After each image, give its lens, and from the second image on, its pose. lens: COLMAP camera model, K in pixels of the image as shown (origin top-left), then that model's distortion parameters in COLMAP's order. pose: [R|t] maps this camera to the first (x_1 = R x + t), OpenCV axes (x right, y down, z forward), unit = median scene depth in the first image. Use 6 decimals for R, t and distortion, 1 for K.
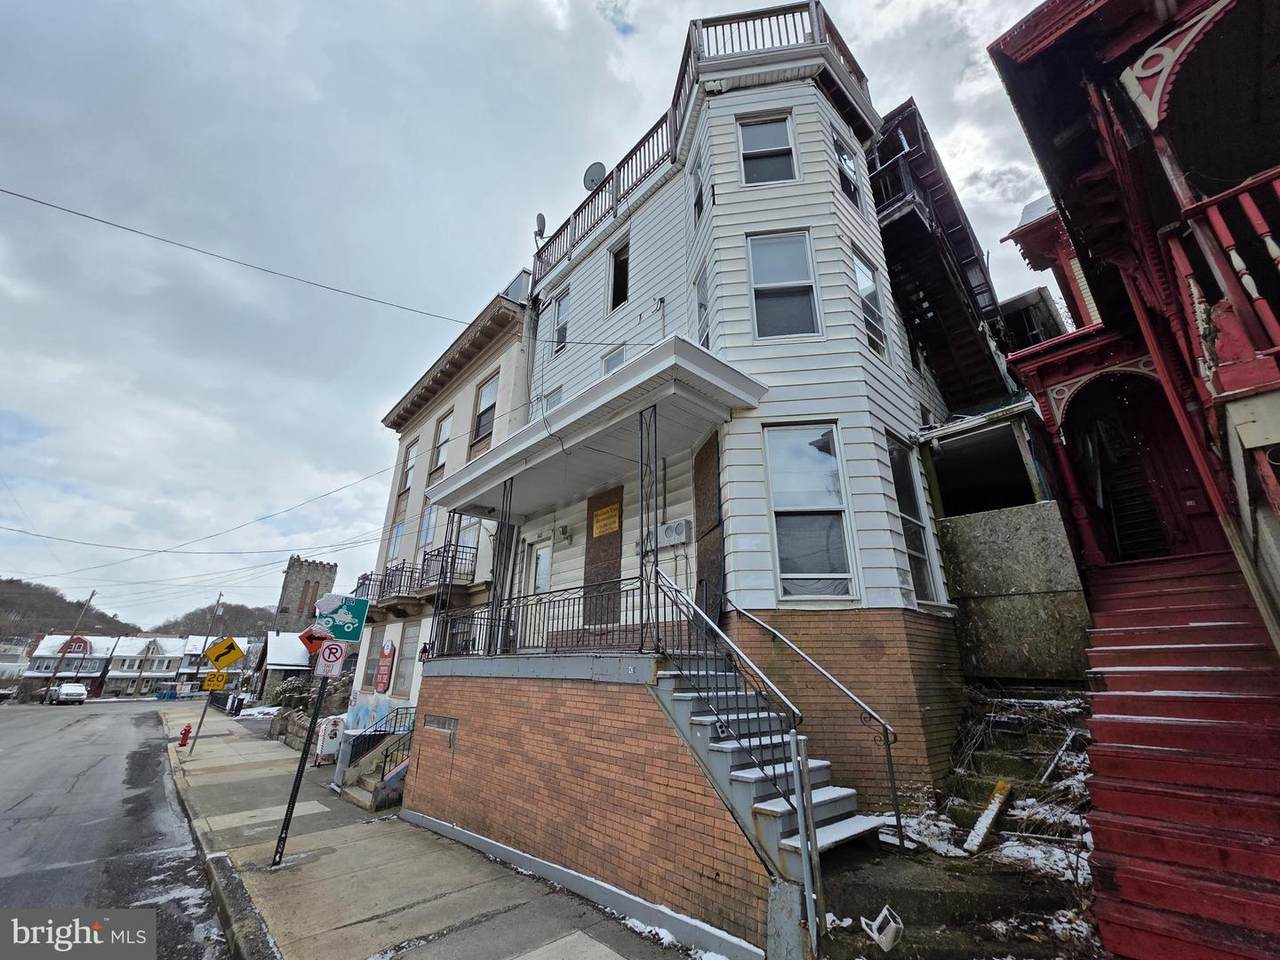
lens RADIAL K [[514.9, 0, 640.3], [0, 514.9, 469.7], [0, 0, 1]] dist [-0.000865, 0.000025]
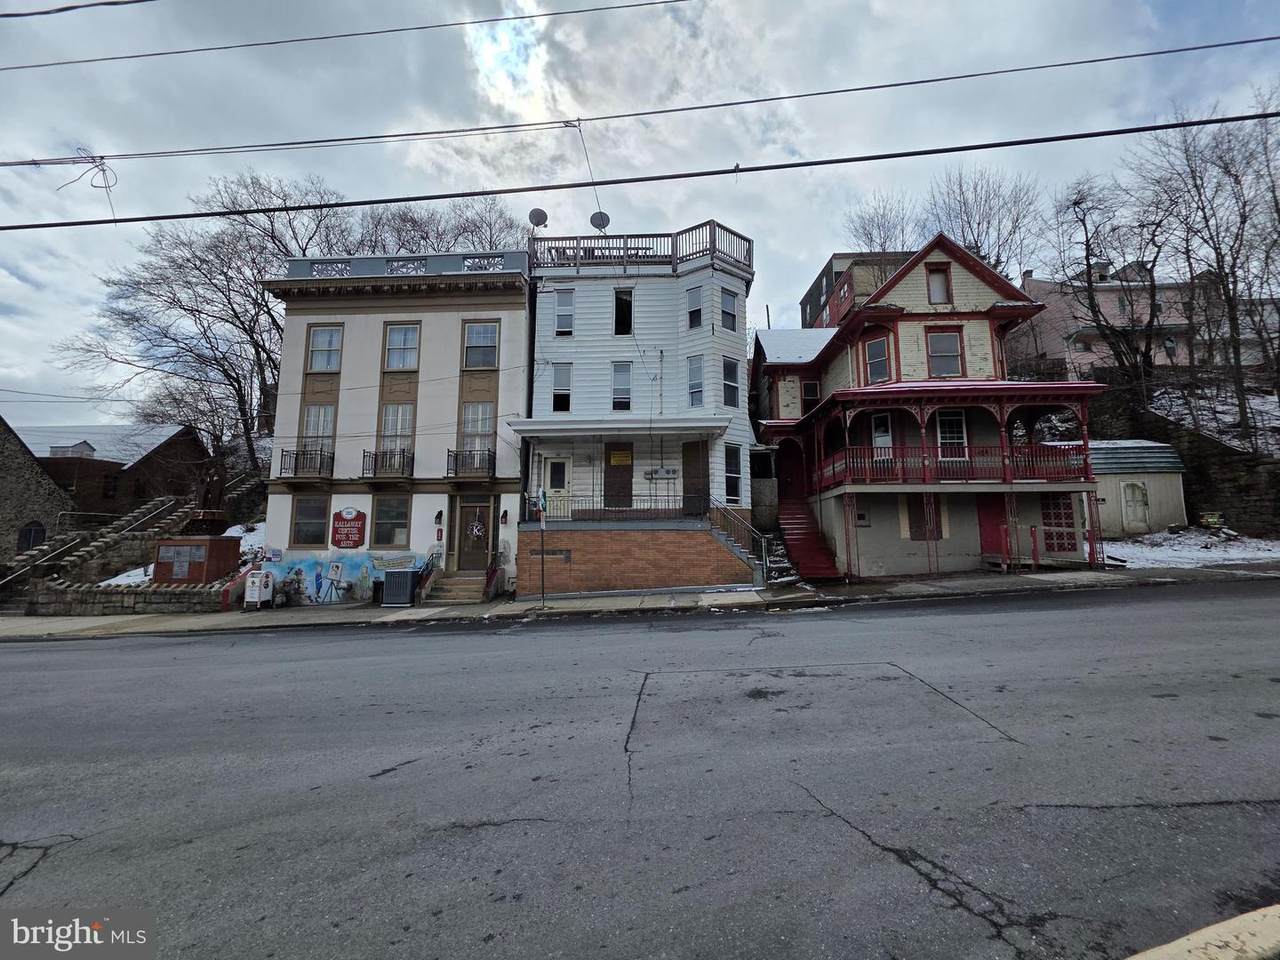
lens RADIAL K [[514.9, 0, 637.4], [0, 514.9, 480.0], [0, 0, 1]] dist [-0.000865, 0.000025]
pose [[0.712023, 0.067447, 0.698909, -1.806624], [-0.243779, 0.957205, 0.155980, -0.190475], [-0.658479, -0.281441, 0.697995, -0.598803]]
